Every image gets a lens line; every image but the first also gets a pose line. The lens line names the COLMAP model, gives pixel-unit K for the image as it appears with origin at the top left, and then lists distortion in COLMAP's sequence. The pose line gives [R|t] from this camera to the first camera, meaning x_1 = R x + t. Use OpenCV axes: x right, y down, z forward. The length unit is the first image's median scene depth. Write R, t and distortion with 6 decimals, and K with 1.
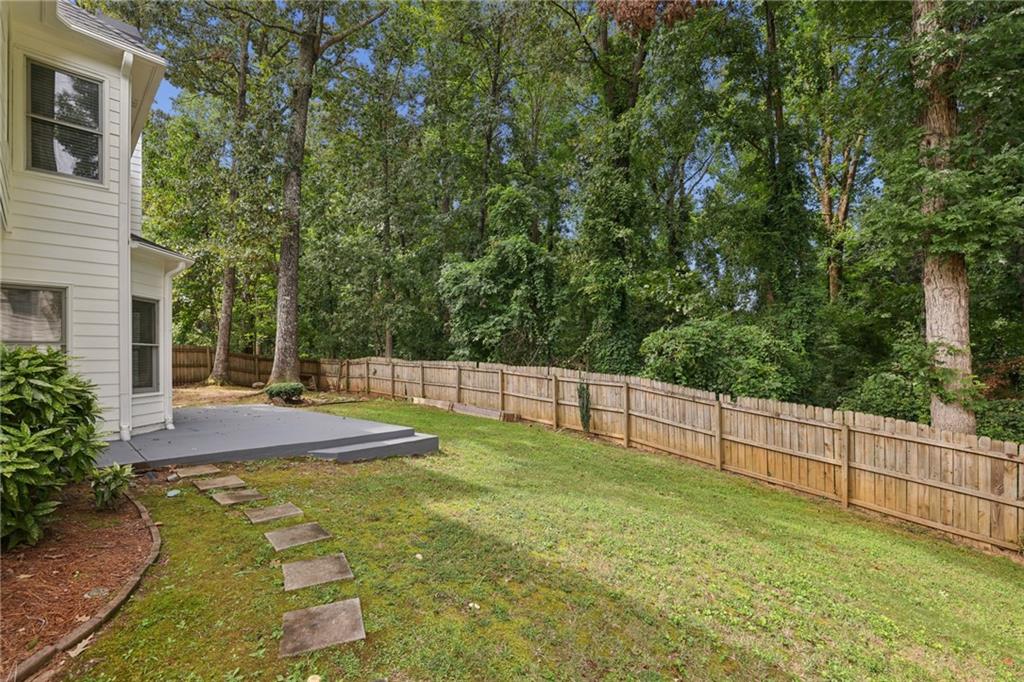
lens RADIAL K [[436.5, 0, 512.0], [0, 436.5, 341.0], [0, 0, 1]] dist [-0.066567, 0.021996]
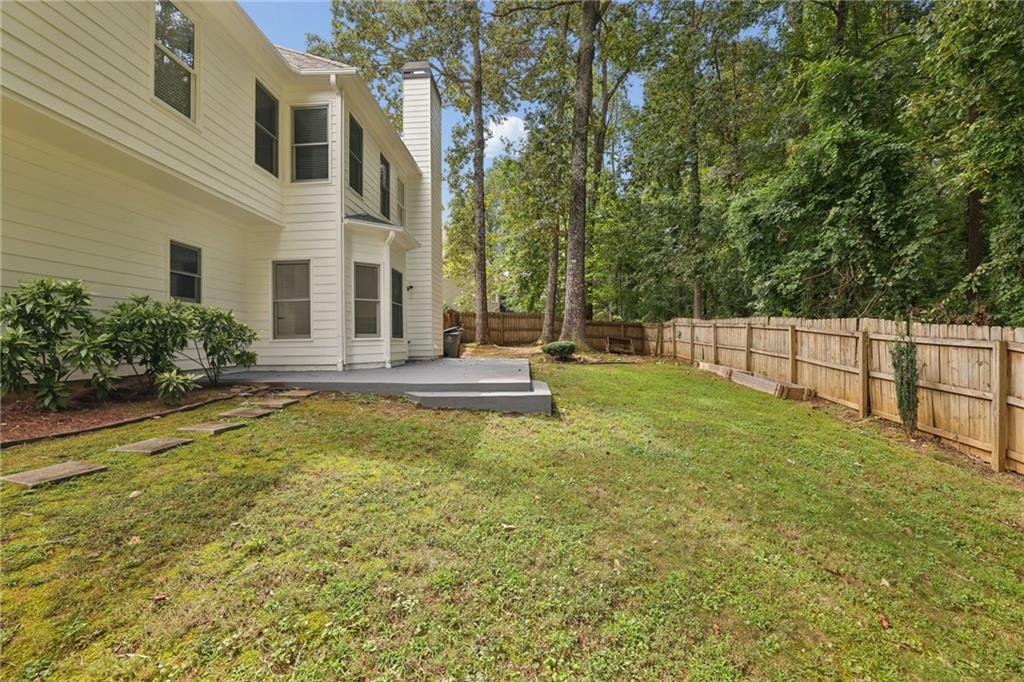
lens RADIAL K [[436.5, 0, 512.0], [0, 436.5, 341.0], [0, 0, 1]] dist [-0.066567, 0.021996]
pose [[0.662775, 0.011702, -0.748727, 0.194491], [0.038582, 0.998016, 0.049751, 0.040339], [0.747824, -0.061861, 0.661009, 0.213739]]
